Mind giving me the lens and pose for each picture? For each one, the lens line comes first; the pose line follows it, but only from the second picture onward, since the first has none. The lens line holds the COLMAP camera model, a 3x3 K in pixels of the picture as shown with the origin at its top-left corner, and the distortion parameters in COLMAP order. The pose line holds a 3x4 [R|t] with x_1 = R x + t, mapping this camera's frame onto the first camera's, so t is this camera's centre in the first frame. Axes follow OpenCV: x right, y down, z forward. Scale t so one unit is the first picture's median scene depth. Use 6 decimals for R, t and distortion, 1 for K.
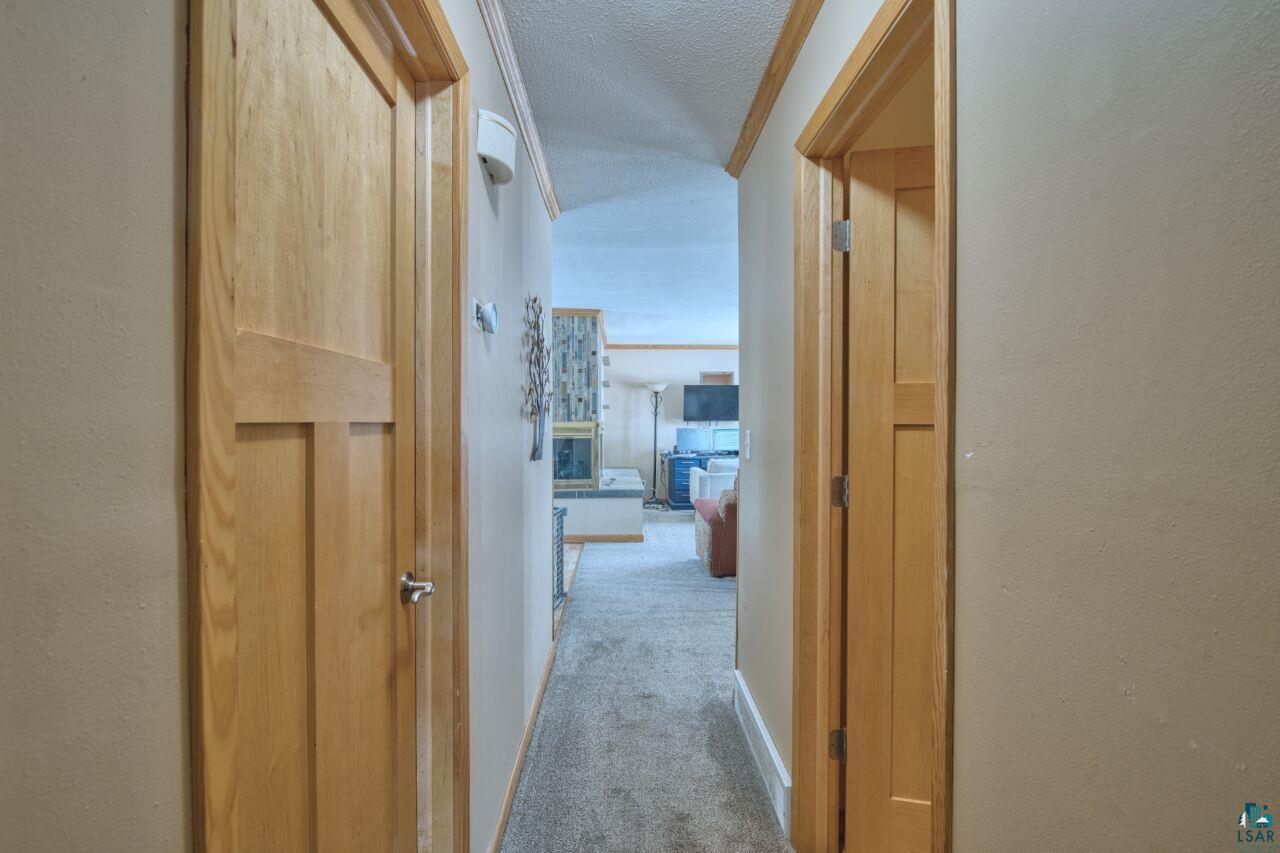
lens RADIAL K [[553.8, 0, 640.1], [0, 553.8, 422.6], [0, 0, 1]] dist [-0.006313, -0.001508]
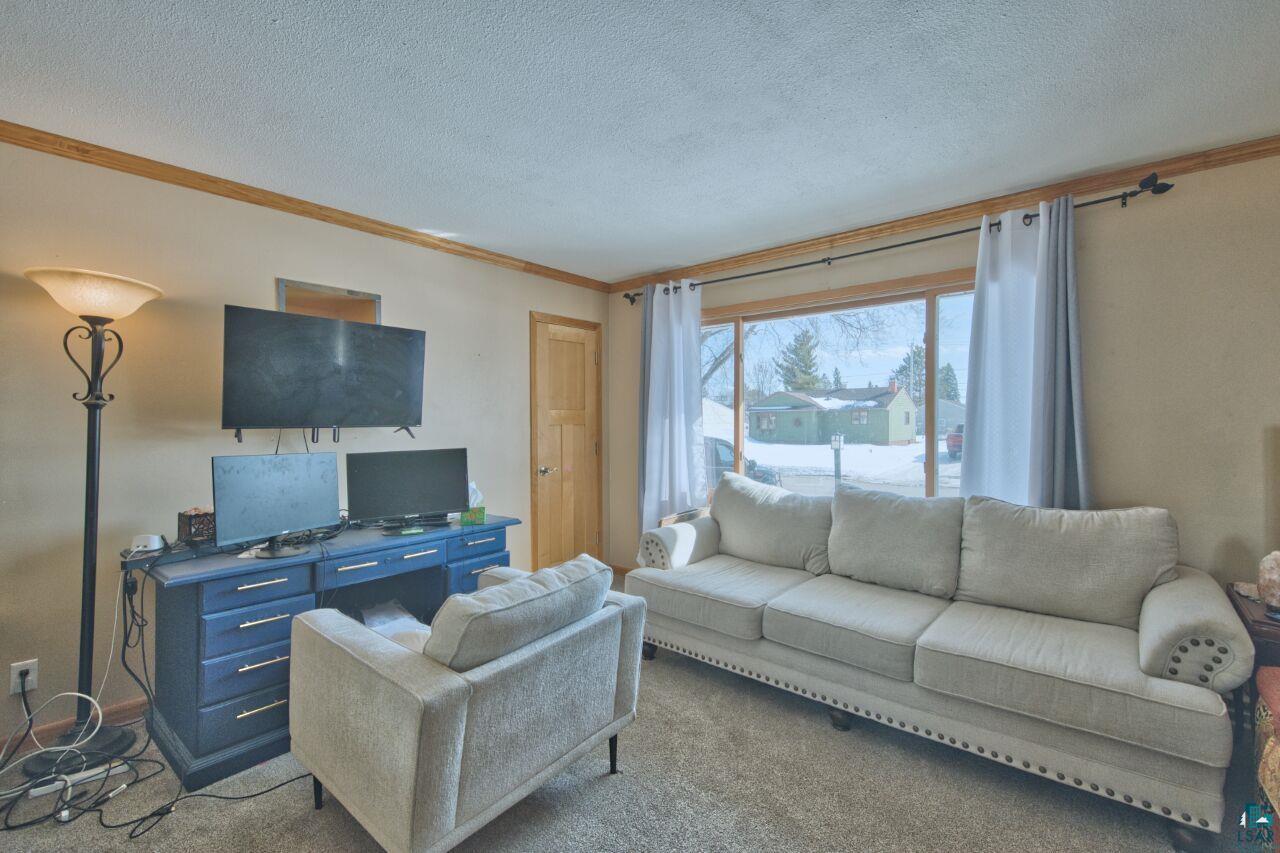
lens RADIAL K [[553.8, 0, 637.3], [0, 553.8, 425.3], [0, 0, 1]] dist [-0.006313, -0.001508]
pose [[0.675662, 0.002003, 0.737209, 0.010834], [0.000769, 0.999994, -0.003421, -0.003677], [-0.737211, 0.002878, 0.675656, 0.636120]]
